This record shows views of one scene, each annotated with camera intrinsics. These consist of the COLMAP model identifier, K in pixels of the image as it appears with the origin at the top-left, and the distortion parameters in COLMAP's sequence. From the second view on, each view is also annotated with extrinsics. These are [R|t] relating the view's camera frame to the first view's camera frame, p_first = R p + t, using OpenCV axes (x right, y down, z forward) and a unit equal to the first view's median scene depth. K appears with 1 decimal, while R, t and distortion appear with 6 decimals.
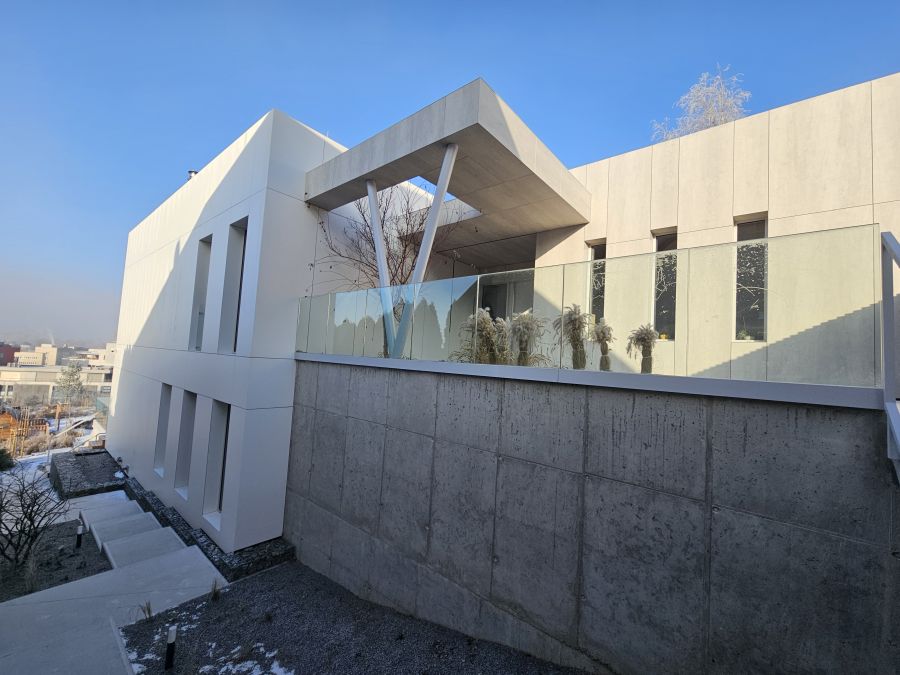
lens RADIAL K [[366.9, 0, 451.5], [0, 366.9, 336.4], [0, 0, 1]] dist [0.000037, -0.000369]
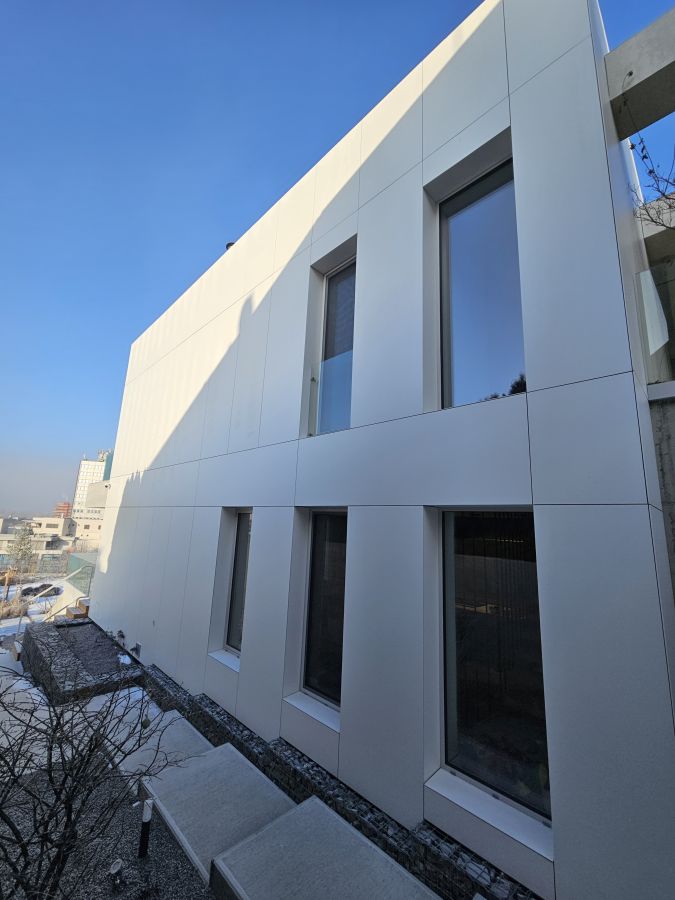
lens RADIAL K [[366.9, 0, 336.0], [0, 366.9, 453.1], [0, 0, 1]] dist [0.000037, -0.000369]
pose [[0.995896, -0.029184, -0.085667, -0.378531], [0.017146, 0.990280, -0.138031, 0.088249], [0.088863, 0.135996, 0.986716, 0.272381]]
